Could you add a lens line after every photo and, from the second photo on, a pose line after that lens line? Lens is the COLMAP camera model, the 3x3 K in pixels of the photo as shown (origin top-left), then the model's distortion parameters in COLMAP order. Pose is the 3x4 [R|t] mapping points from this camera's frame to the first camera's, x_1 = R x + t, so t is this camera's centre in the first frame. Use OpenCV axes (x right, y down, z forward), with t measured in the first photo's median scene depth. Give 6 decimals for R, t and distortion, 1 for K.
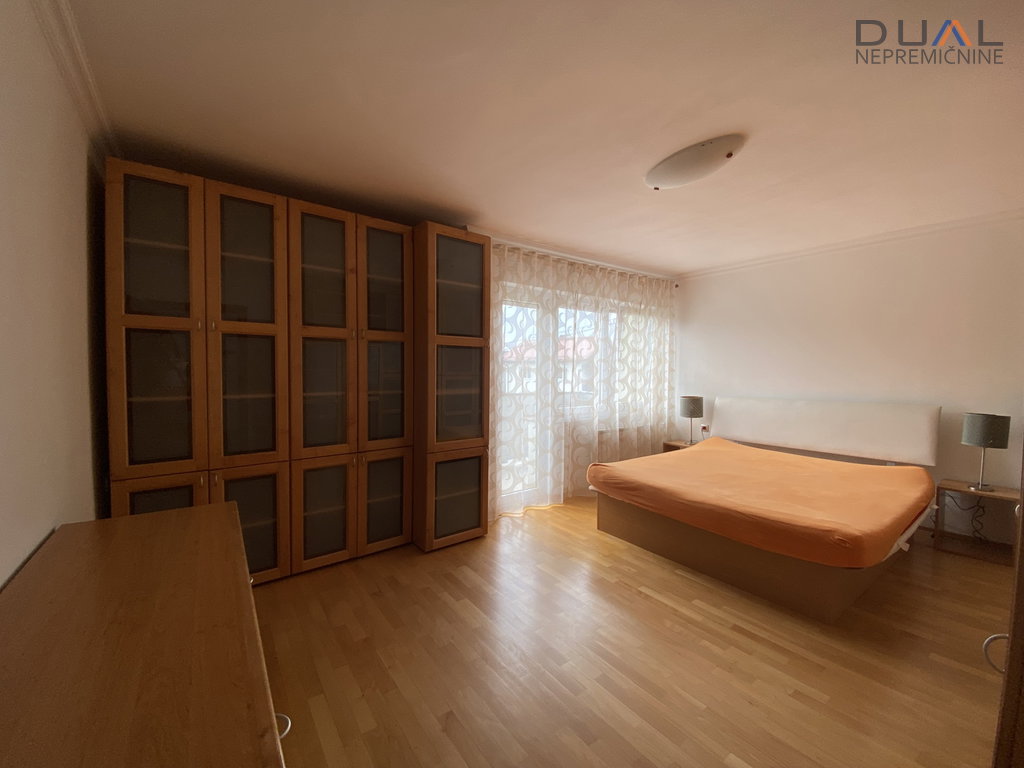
lens RADIAL K [[412.3, 0, 515.7], [0, 412.3, 383.6], [0, 0, 1]] dist [0.021393, -0.021700]
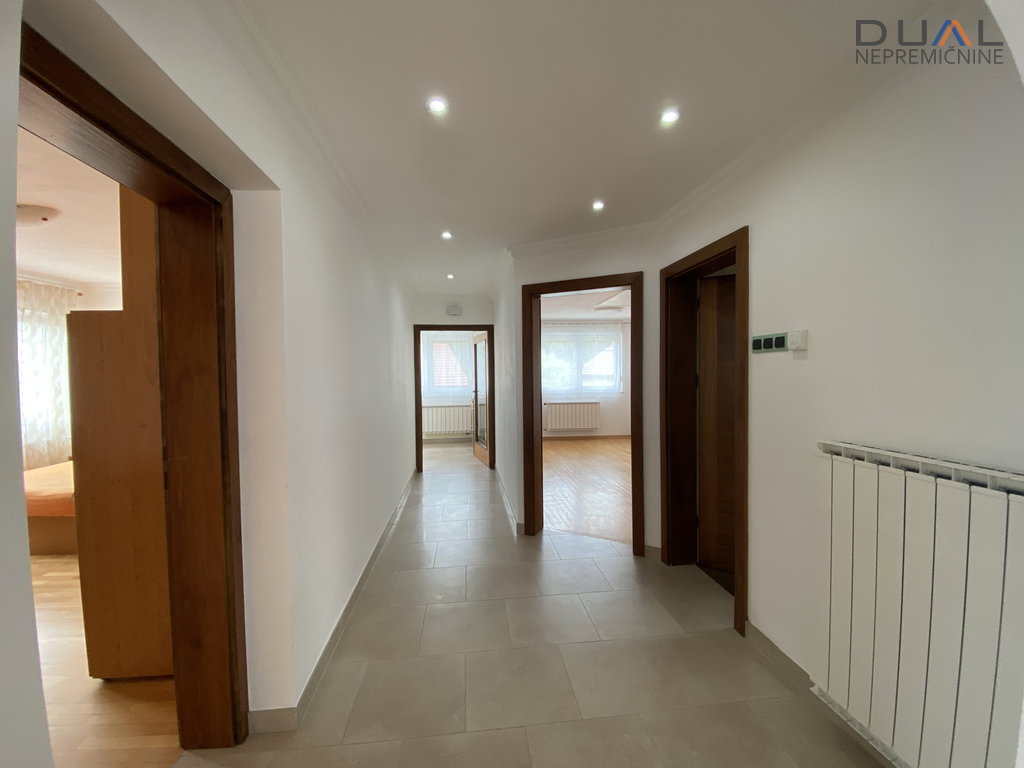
lens RADIAL K [[412.3, 0, 515.7], [0, 412.3, 383.6], [0, 0, 1]] dist [0.021393, -0.021700]
pose [[0.494201, -0.031740, 0.868768, 0.052083], [0.042583, 0.999018, 0.012275, 0.007132], [-0.868304, 0.030928, 0.495067, -0.389475]]
